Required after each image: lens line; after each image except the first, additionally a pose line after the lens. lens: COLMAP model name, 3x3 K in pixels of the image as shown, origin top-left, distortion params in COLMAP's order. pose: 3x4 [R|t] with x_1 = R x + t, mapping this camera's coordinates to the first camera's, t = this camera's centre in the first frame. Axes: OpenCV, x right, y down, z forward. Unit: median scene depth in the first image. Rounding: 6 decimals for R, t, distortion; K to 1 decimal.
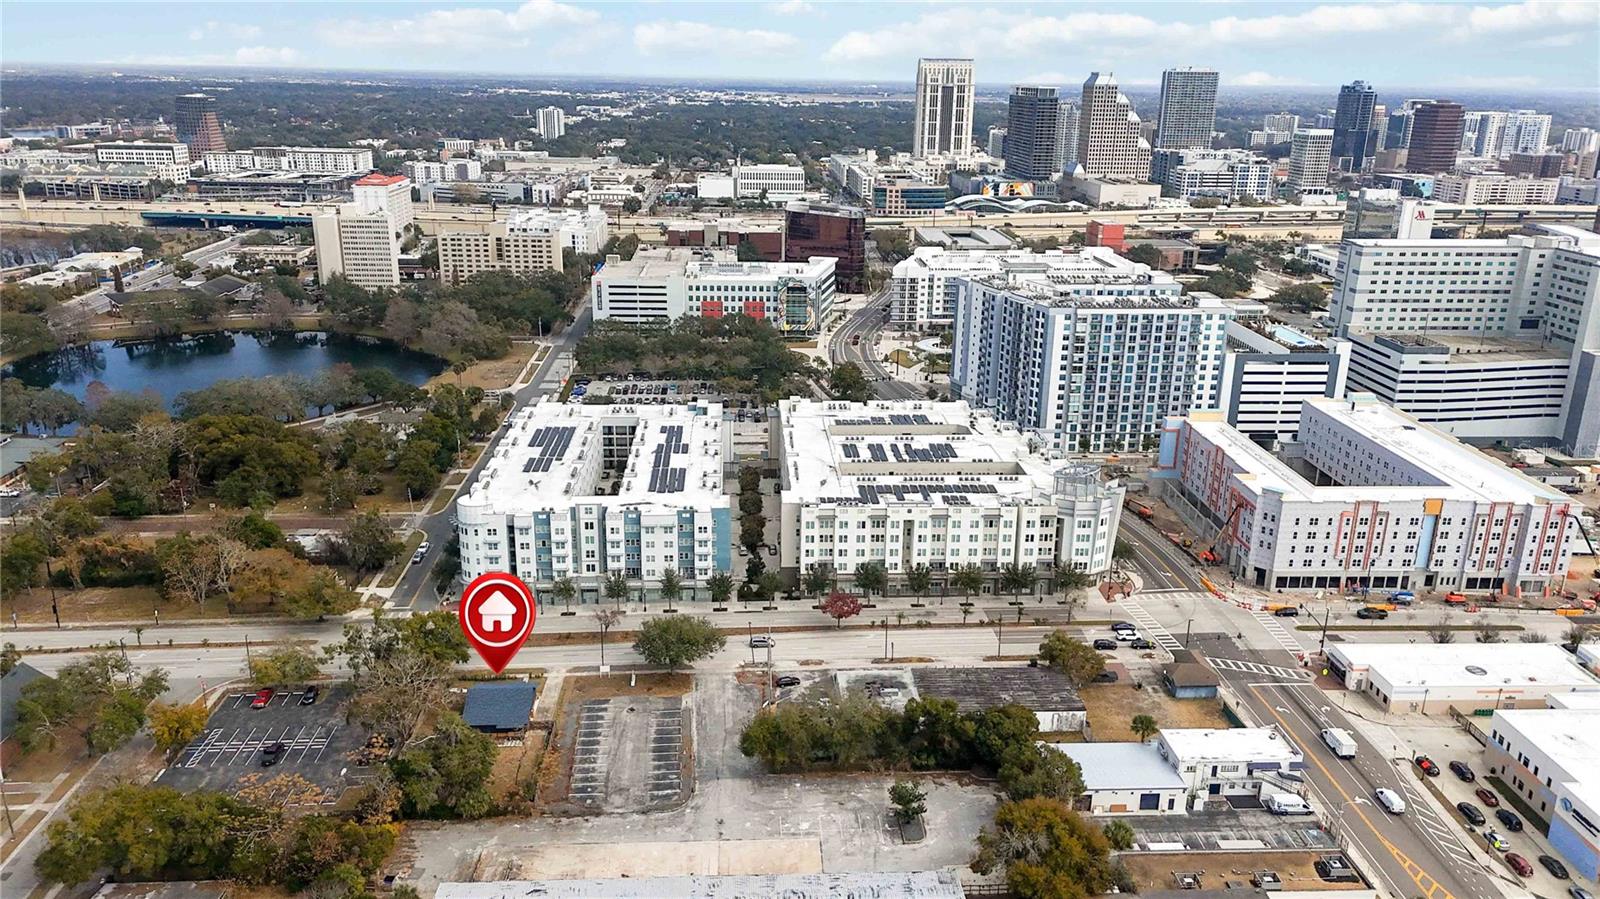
lens RADIAL K [[1172.6, 0, 800.0], [0, 1172.6, 449.5], [0, 0, 1]] dist [0.109489, -0.138872]
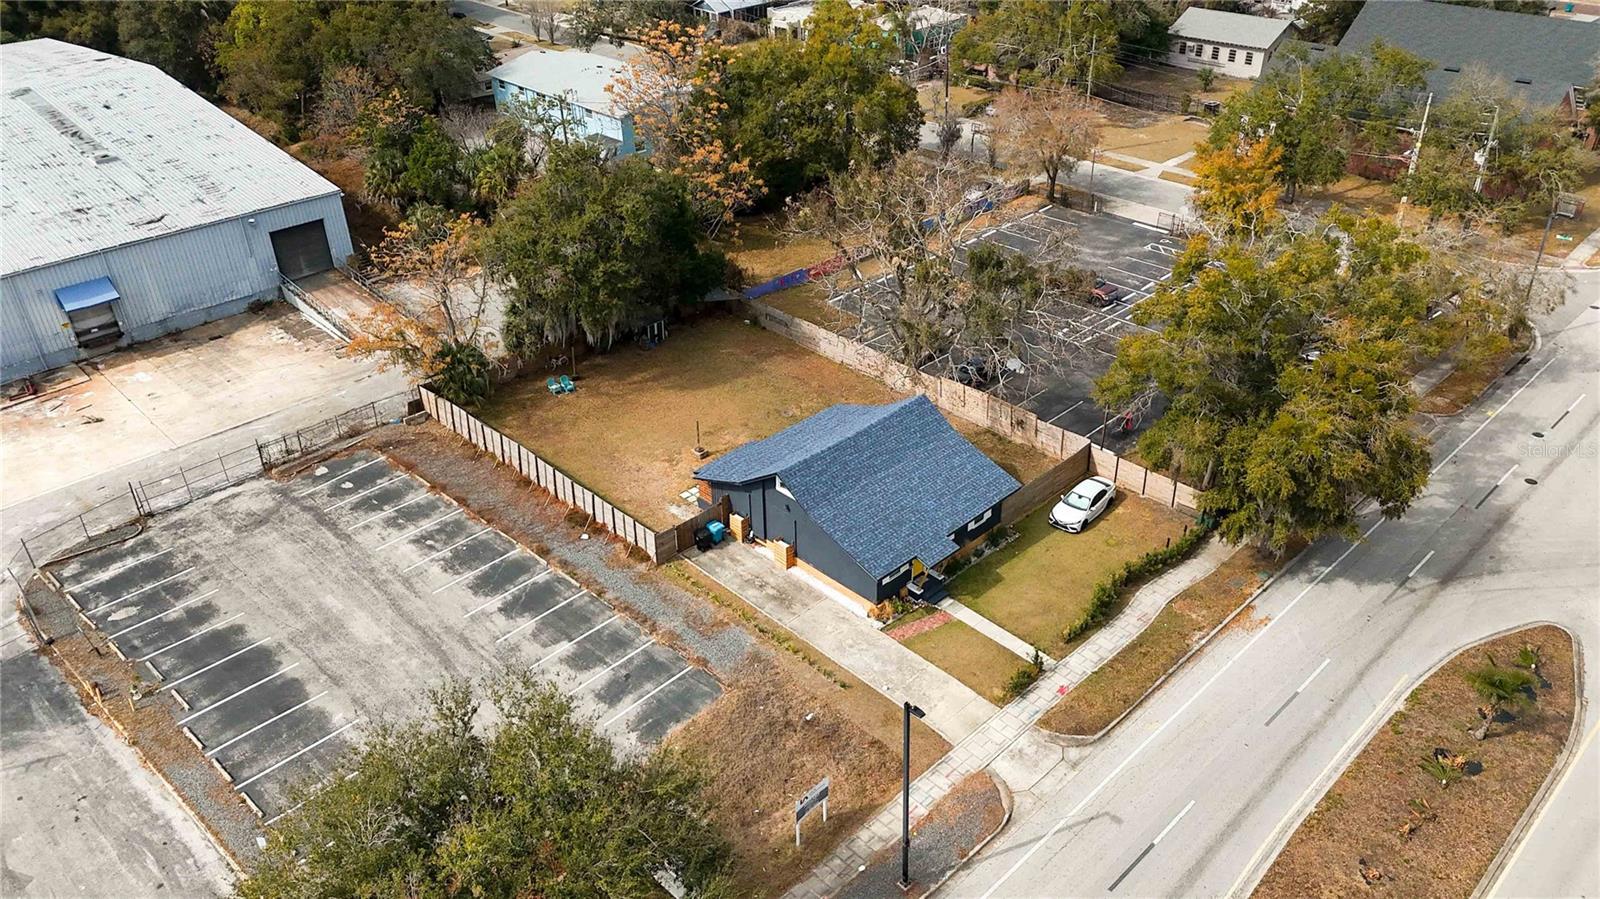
lens RADIAL K [[1177.4, 0, 806.8], [0, 1177.4, 450.4], [0, 0, 1]] dist [0.040065, -0.000638]
pose [[-0.750740, 0.346795, -0.562248, -0.062034], [-0.193423, 0.698421, 0.689054, 0.002032], [0.631646, 0.626052, -0.457254, 0.931867]]
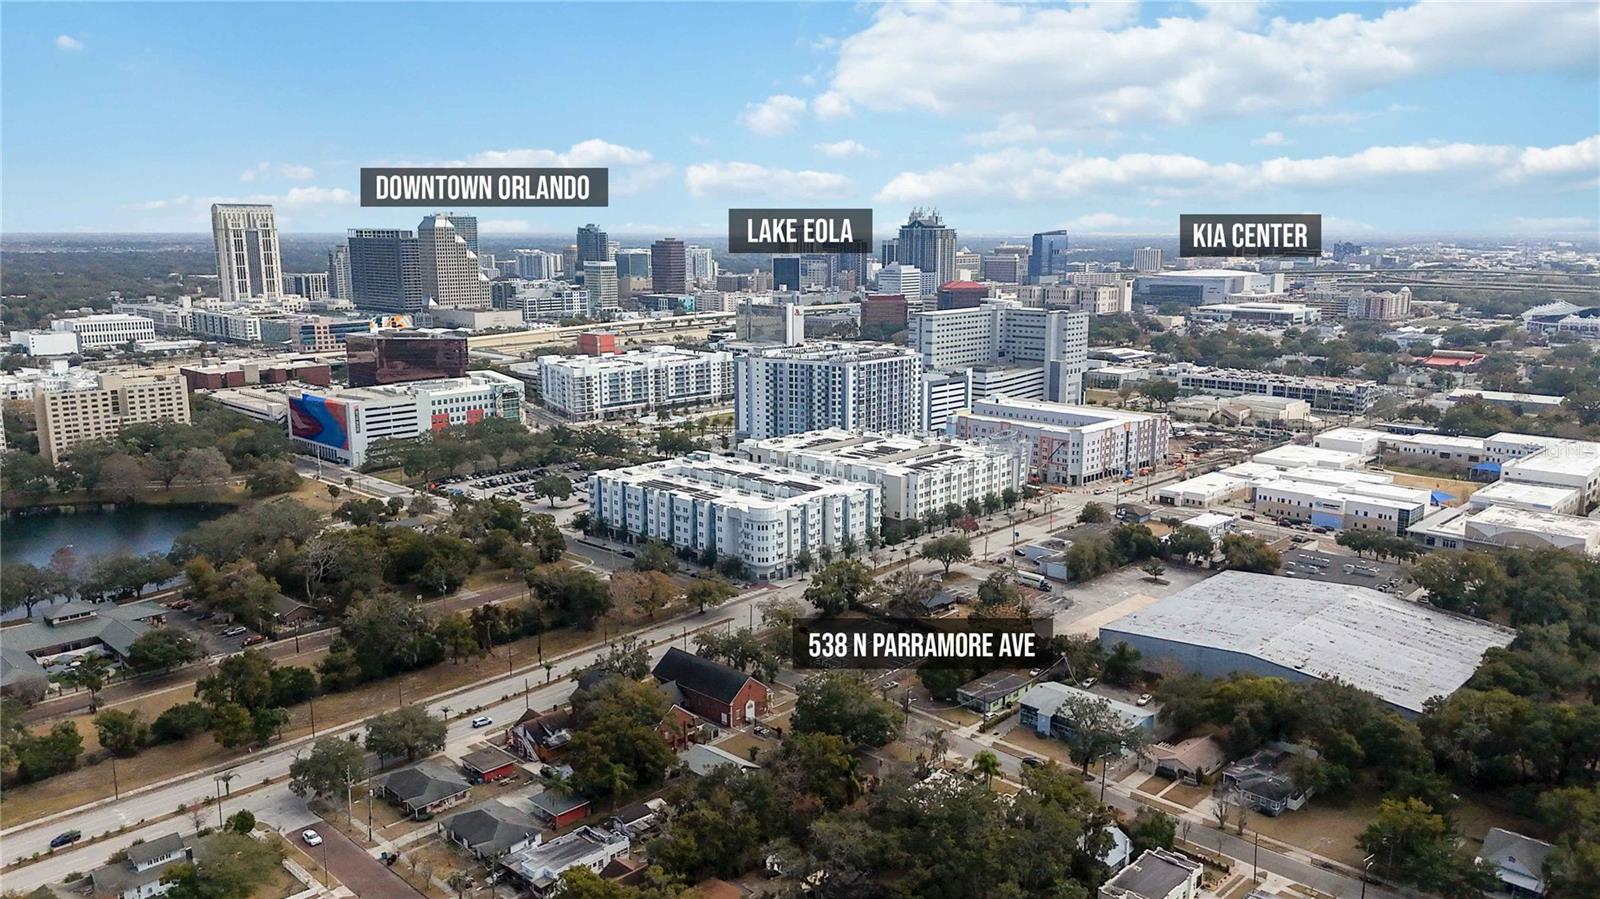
lens RADIAL K [[1172.6, 0, 800.0], [0, 1172.6, 449.5], [0, 0, 1]] dist [0.109489, -0.138872]
pose [[0.737988, -0.142122, 0.659678, -1.134375], [0.217955, 0.975377, -0.033692, 0.033806], [-0.638647, 0.168645, 0.750792, -0.081730]]
